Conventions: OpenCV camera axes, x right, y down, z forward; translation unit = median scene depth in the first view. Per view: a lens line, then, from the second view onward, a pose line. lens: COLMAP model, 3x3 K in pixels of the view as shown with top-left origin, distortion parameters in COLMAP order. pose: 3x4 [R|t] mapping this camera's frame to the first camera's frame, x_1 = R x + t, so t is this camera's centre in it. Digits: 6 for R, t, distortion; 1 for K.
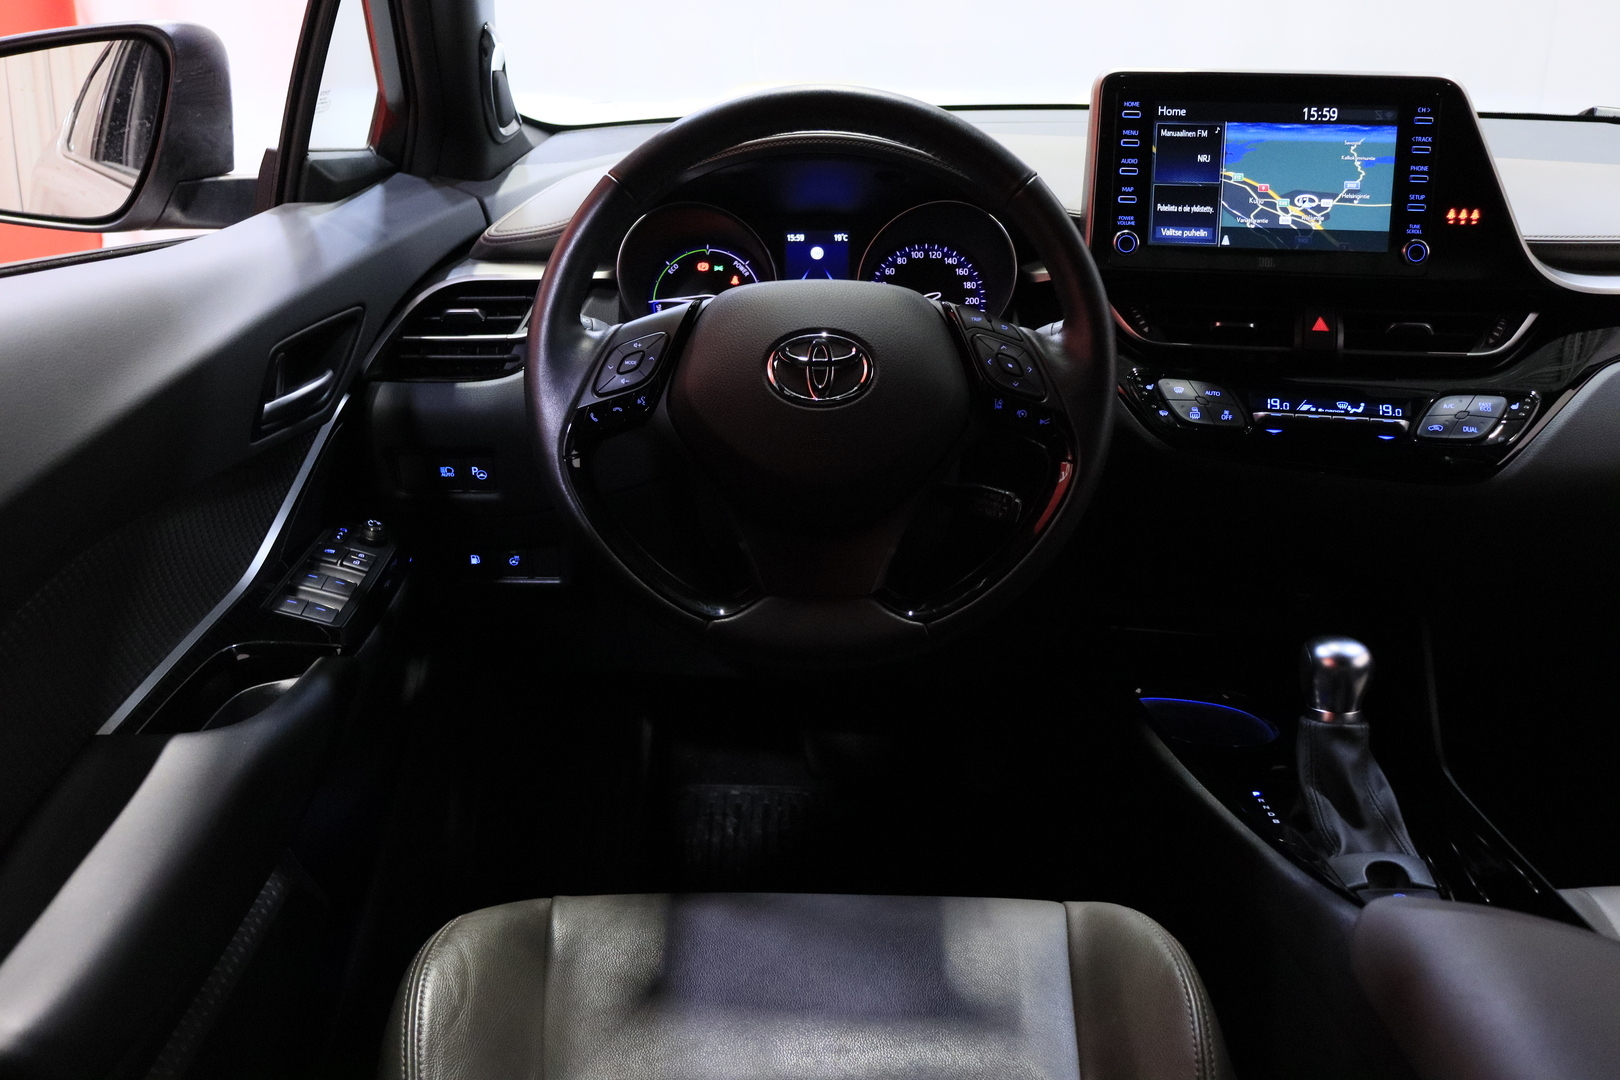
lens RADIAL K [[1591.6, 0, 810.0], [0, 1591.6, 540.0], [0, 0, 1]] dist [-0.082902, 0.005957]
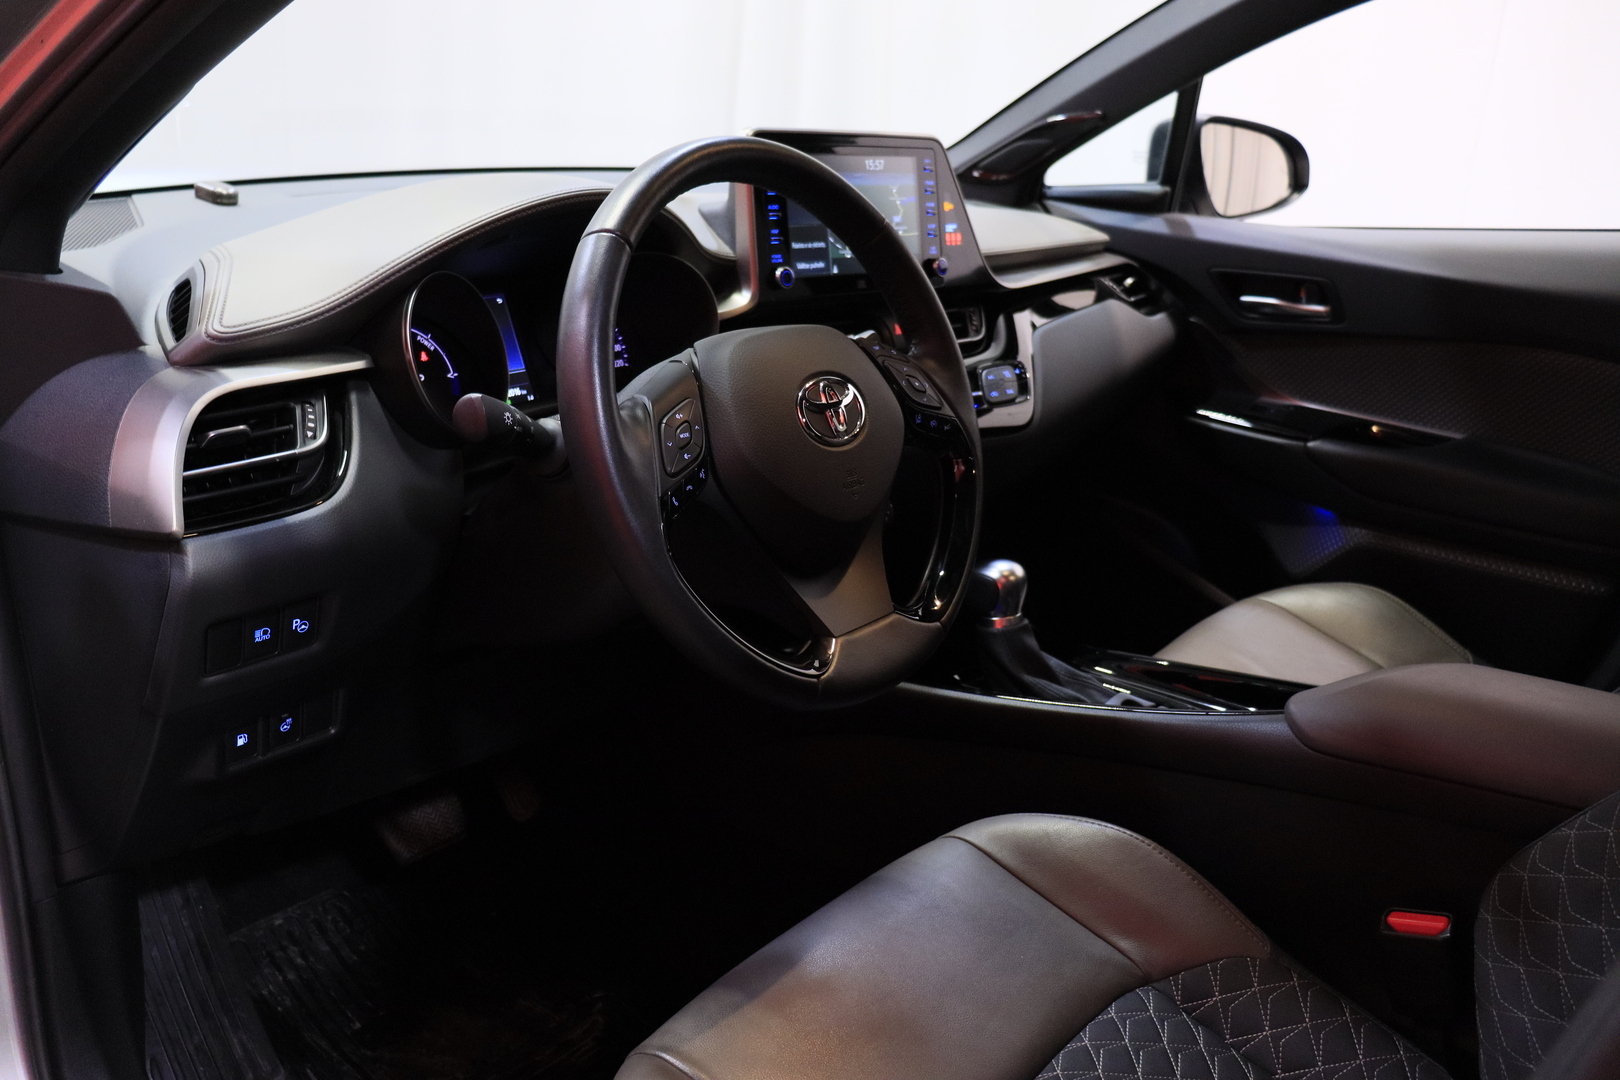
lens RADIAL K [[1303.1, 0, 810.0], [0, 1303.1, 540.0], [0, 0, 1]] dist [-0.082501, 0.001050]
pose [[0.628426, -0.222349, 0.745414, -0.536476], [0.222717, 0.969590, 0.101456, -0.095124], [-0.745304, 0.102259, 0.658836, 0.385944]]
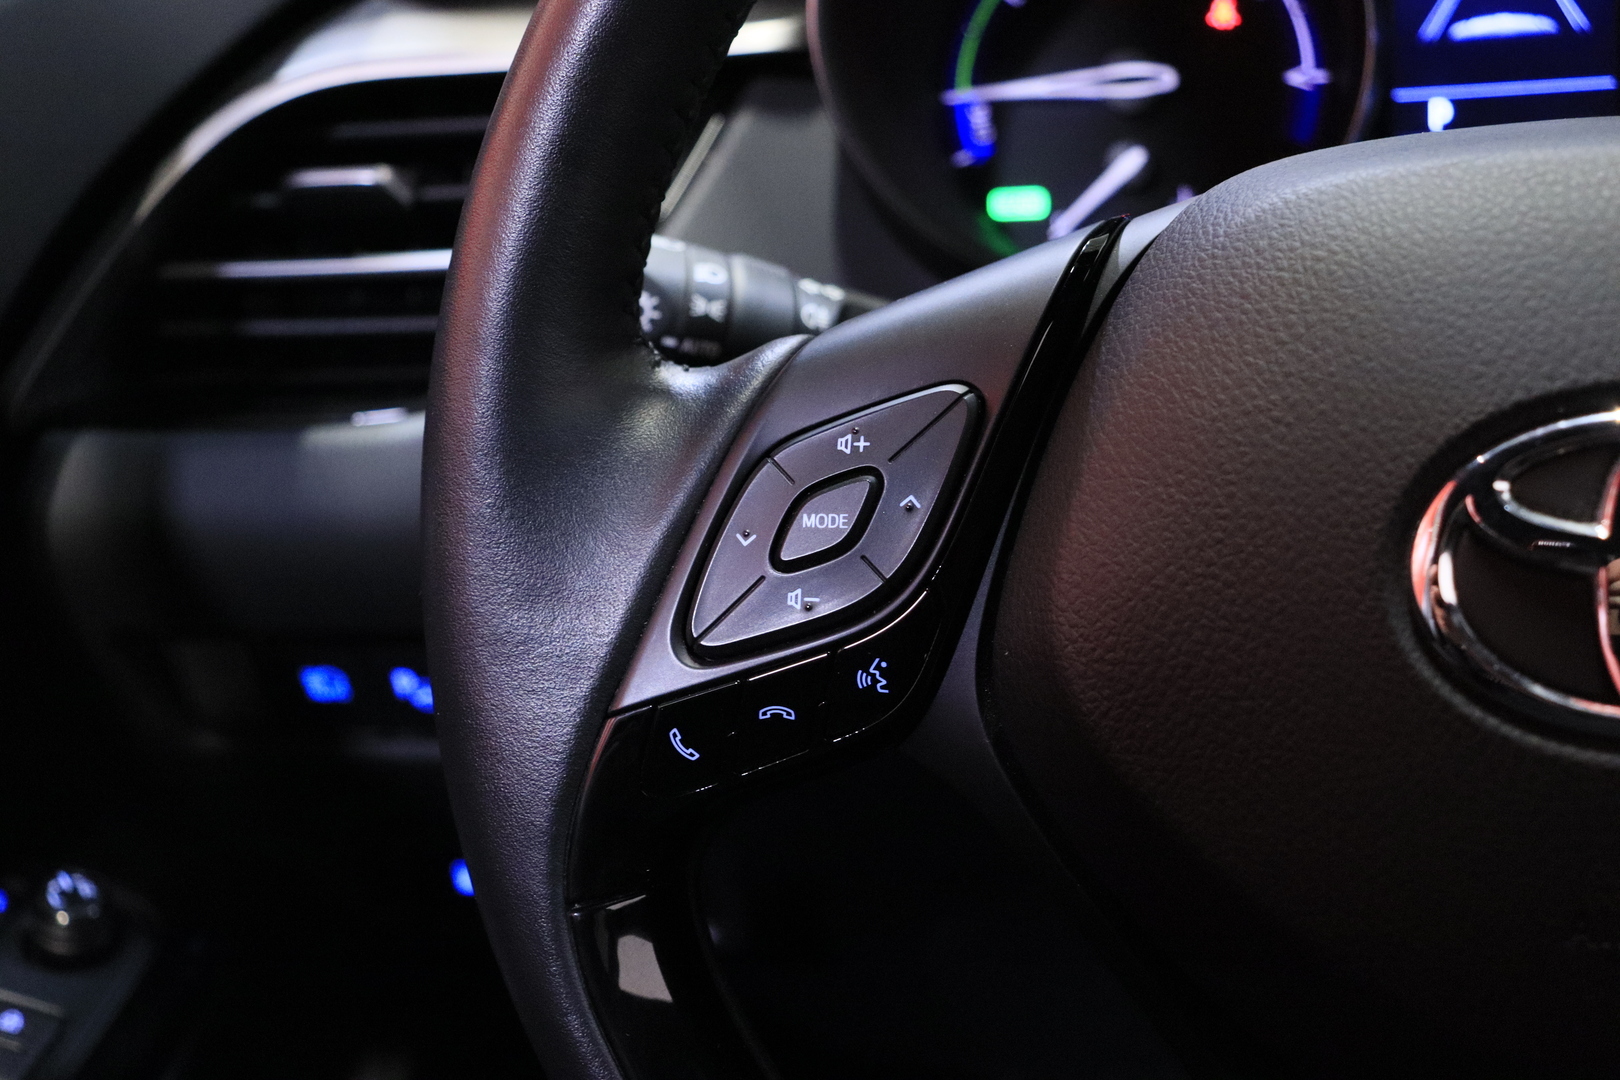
lens RADIAL K [[2542.2, 0, 810.0], [0, 2542.2, 540.0], [0, 0, 1]] dist [0.132199, 0.037002]
pose [[0.981632, 0.002171, -0.190770, -0.035171], [0.019936, 0.993294, 0.113886, -0.132450], [0.189738, -0.115597, 0.975006, 0.533959]]
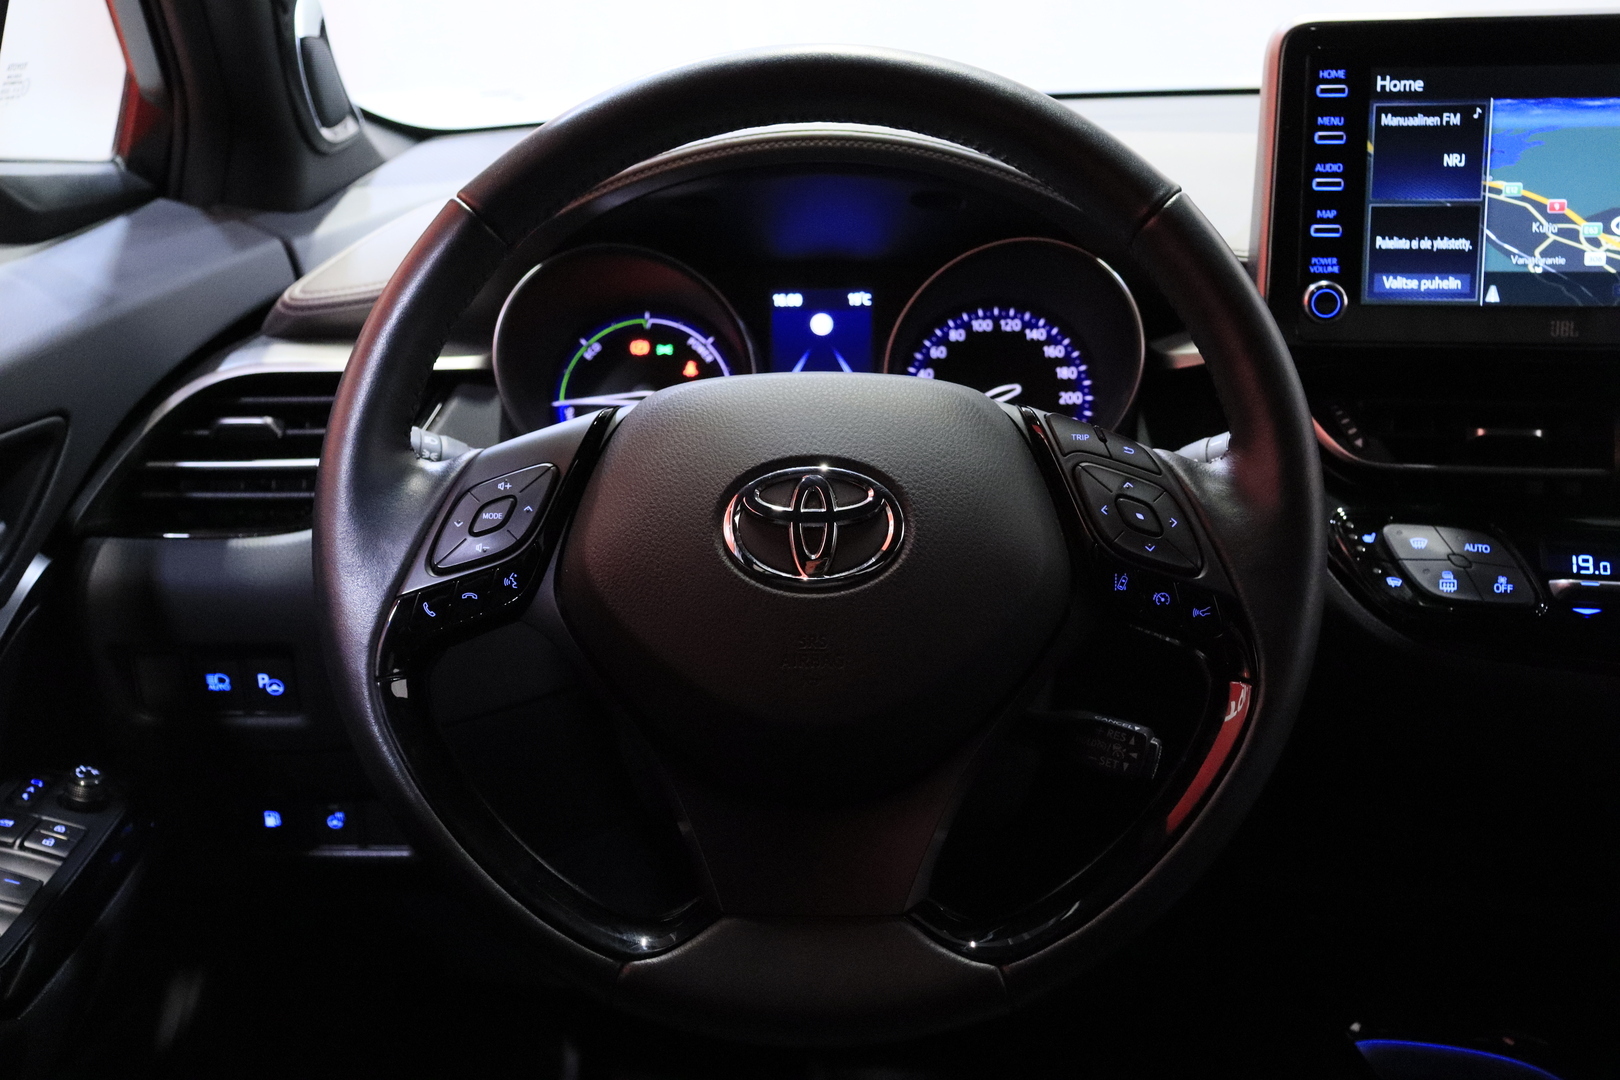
lens RADIAL K [[2058.5, 0, 810.0], [0, 2058.5, 540.0], [0, 0, 1]] dist [0.050950, 0.014518]
pose [[0.999734, -0.007071, -0.021976, 0.018486], [0.005554, 0.997649, -0.068306, -0.043242], [0.022407, 0.068165, 0.997422, 0.208945]]
